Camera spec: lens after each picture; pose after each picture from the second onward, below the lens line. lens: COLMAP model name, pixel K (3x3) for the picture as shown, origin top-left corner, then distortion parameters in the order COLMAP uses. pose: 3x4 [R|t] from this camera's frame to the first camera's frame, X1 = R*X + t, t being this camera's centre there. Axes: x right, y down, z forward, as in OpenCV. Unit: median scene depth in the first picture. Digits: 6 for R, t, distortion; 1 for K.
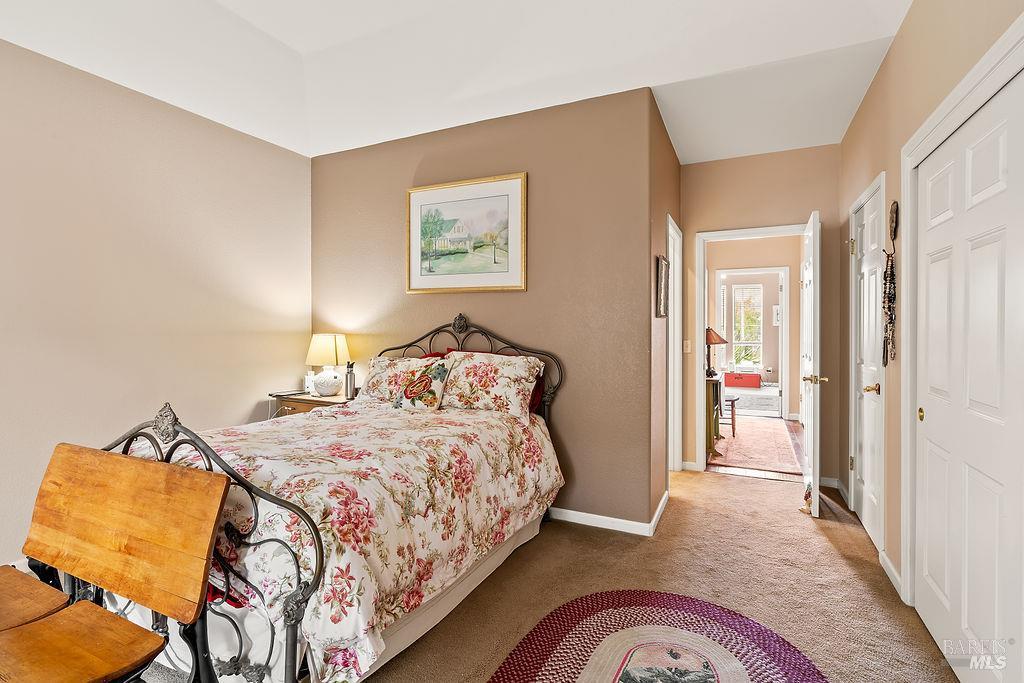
lens RADIAL K [[489.6, 0, 512.0], [0, 489.6, 341.5], [0, 0, 1]] dist [-0.001234, 0.000218]
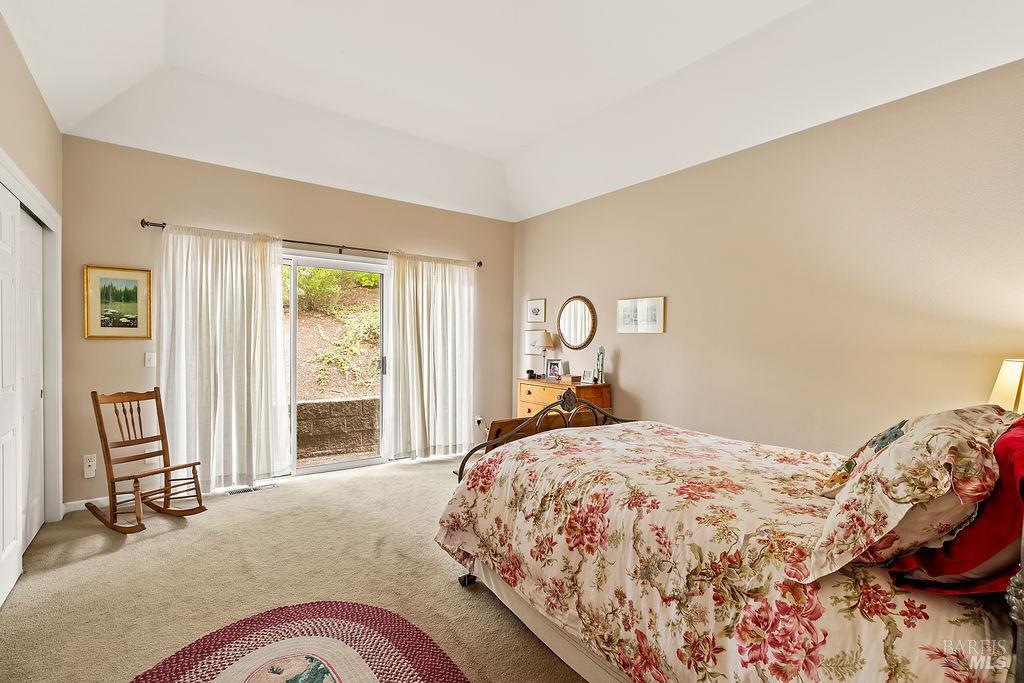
lens RADIAL K [[458.8, 0, 512.0], [0, 458.8, 338.0], [0, 0, 1]] dist [-0.002052, 0.000223]
pose [[-0.457501, -0.001844, -0.889207, 0.697536], [-0.022715, 0.999696, 0.009614, -0.048423], [0.888919, 0.024597, -0.457404, 1.345885]]
